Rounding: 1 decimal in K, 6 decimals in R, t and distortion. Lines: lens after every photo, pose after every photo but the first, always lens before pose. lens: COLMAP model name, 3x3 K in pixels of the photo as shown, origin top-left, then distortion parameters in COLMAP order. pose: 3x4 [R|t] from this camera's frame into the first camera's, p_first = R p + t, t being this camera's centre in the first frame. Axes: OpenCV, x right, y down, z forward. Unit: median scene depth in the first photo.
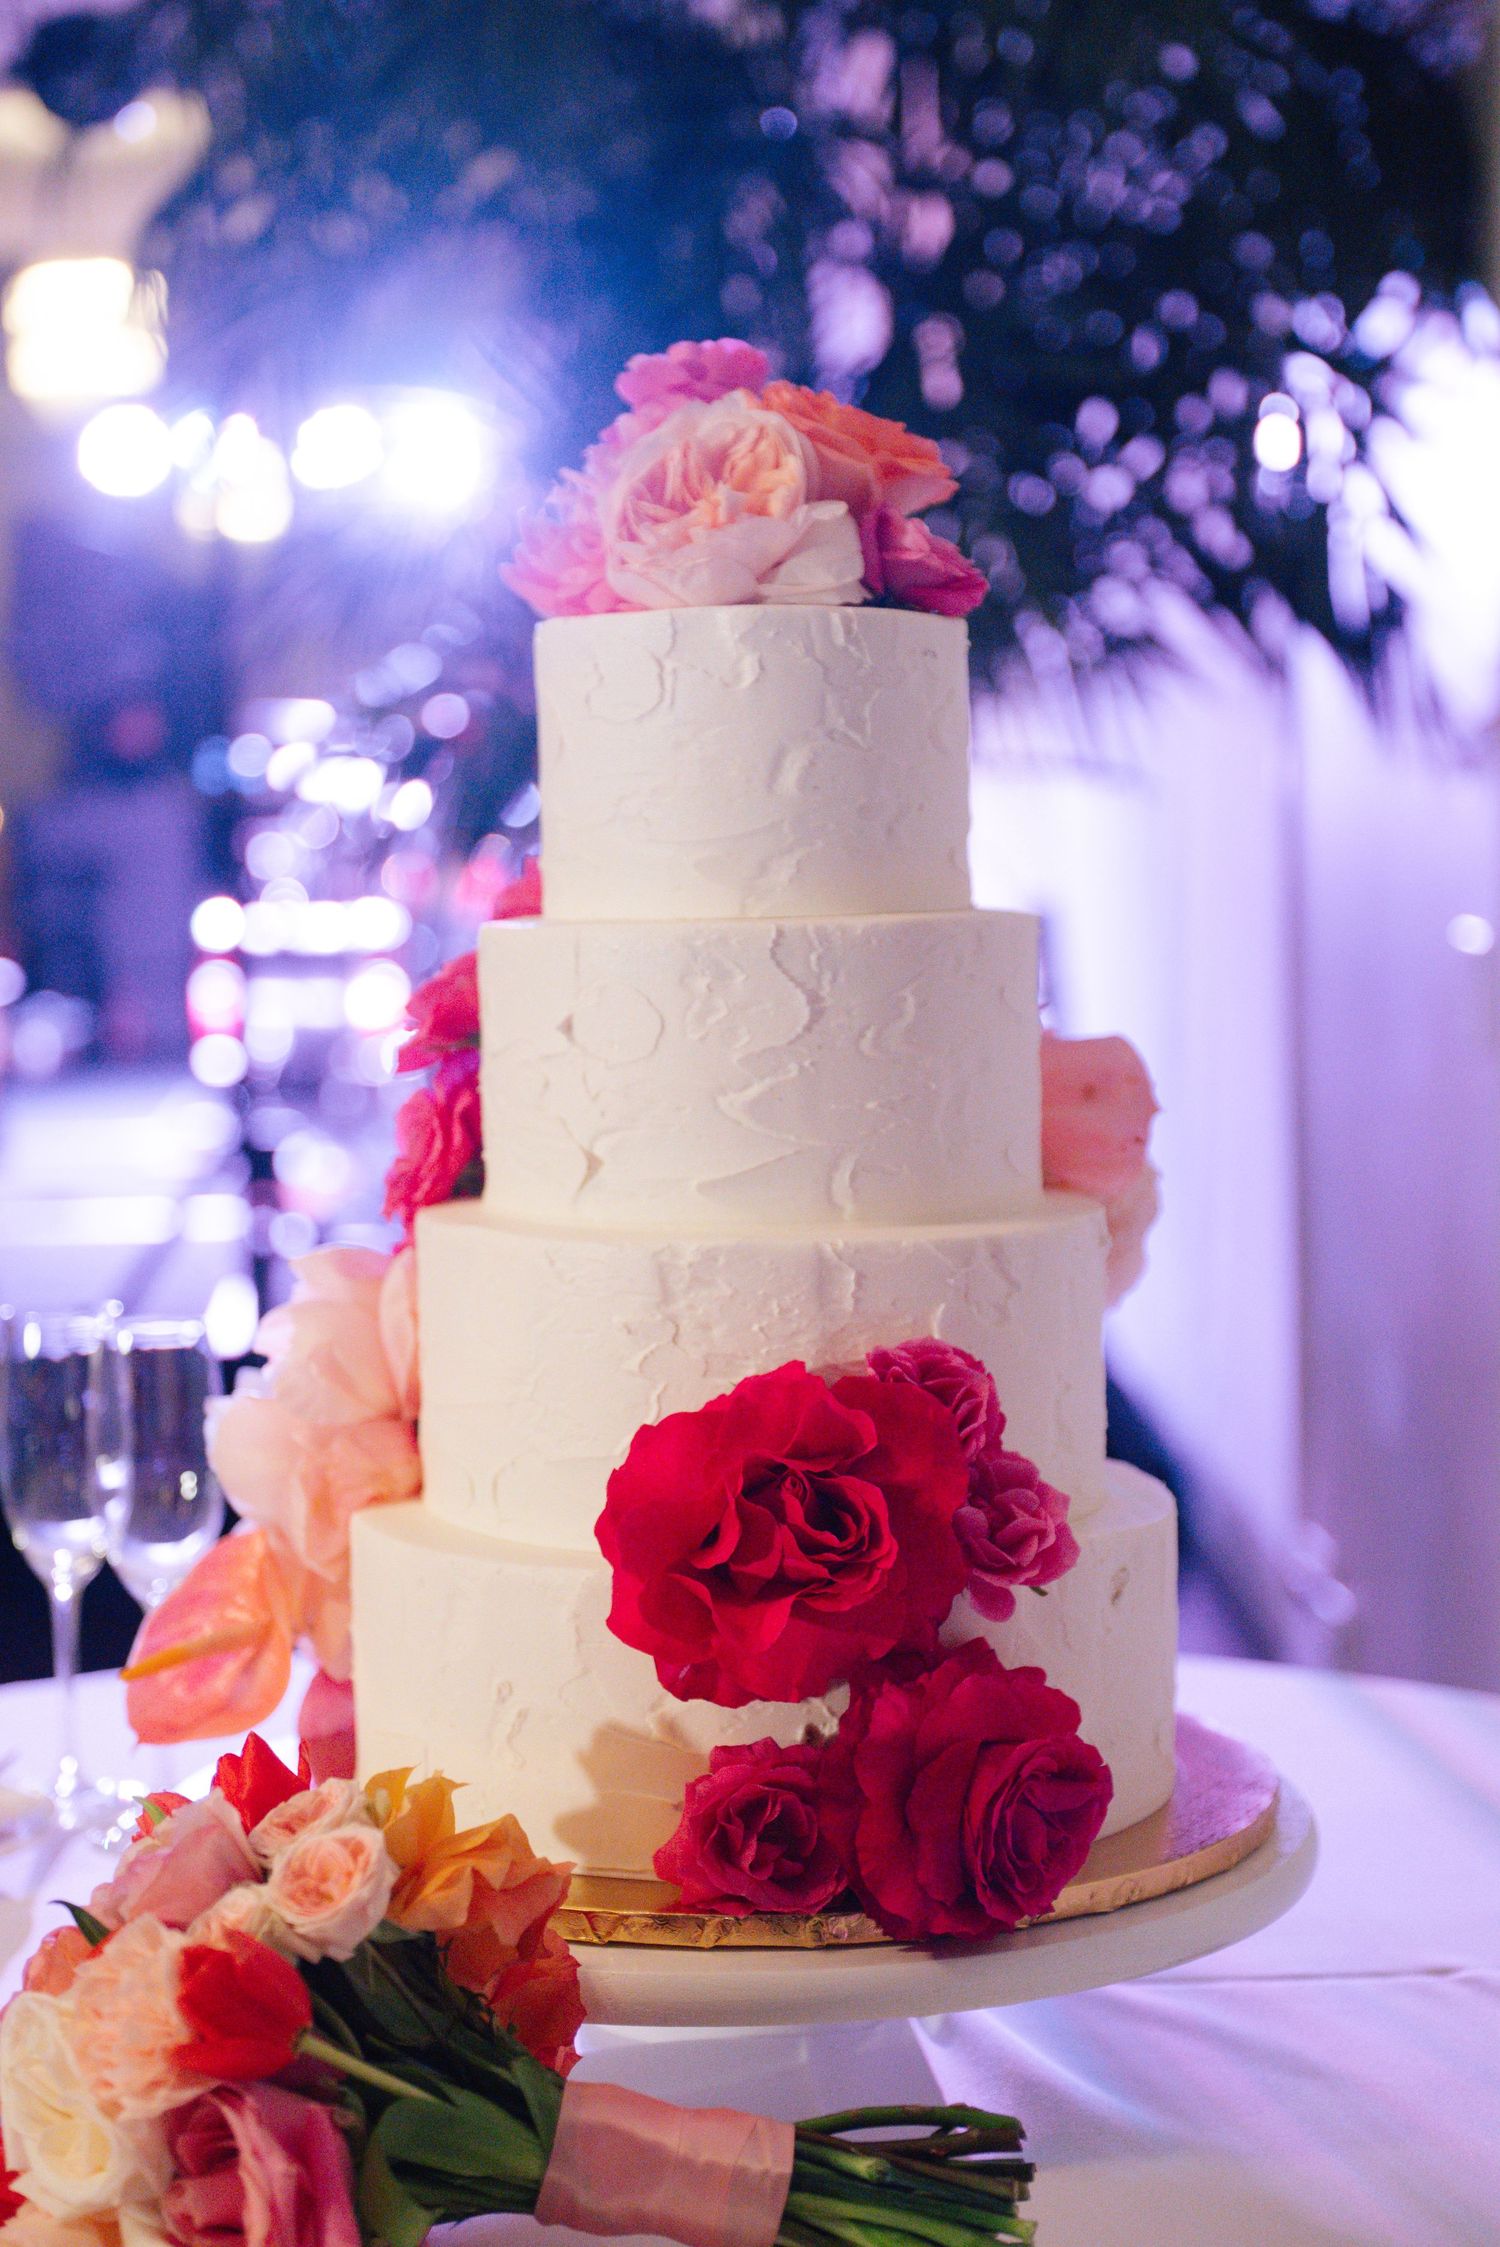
lens RADIAL K [[3730.5, 0, 754.9], [0, 3730.5, 1116.6], [0, 0, 1]] dist [0.008692, 0.000000]
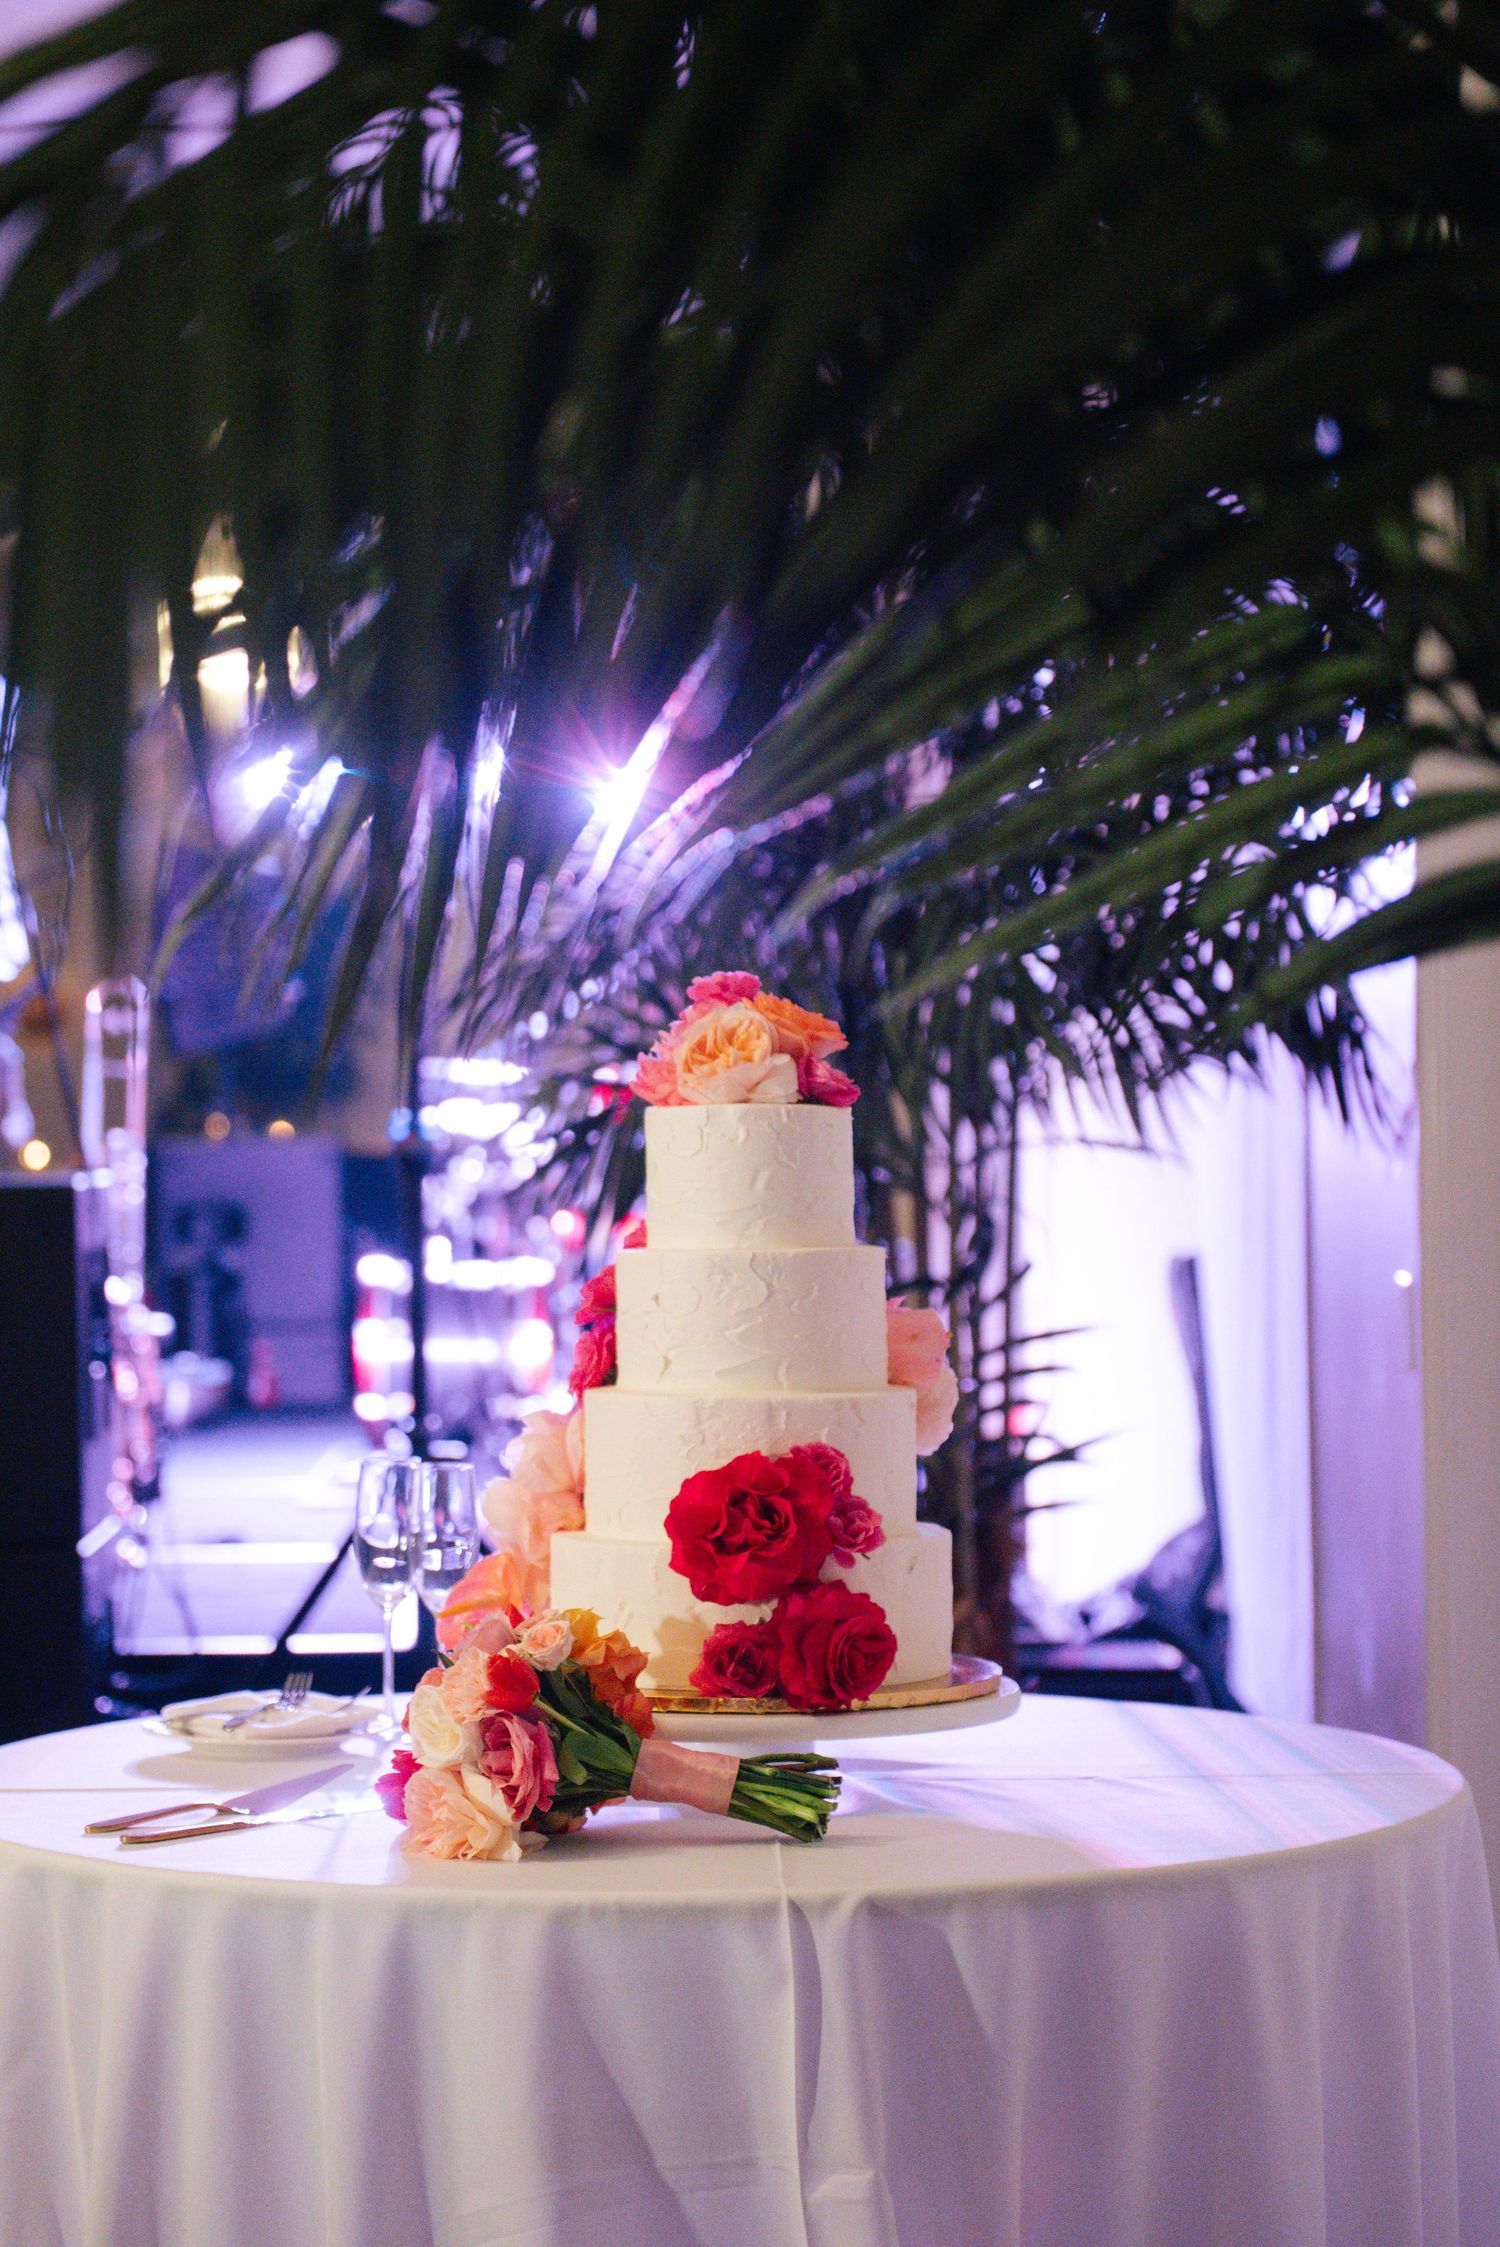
lens RADIAL K [[4514.2, 0, 747.3], [0, 4514.2, 1123.3], [0, 0, 1]] dist [0.025189, 0.000000]
pose [[0.998701, 0.007165, -0.050450, 0.134607], [-0.011574, 0.996085, -0.087643, 0.104197], [0.049624, 0.088113, 0.994874, -1.616853]]
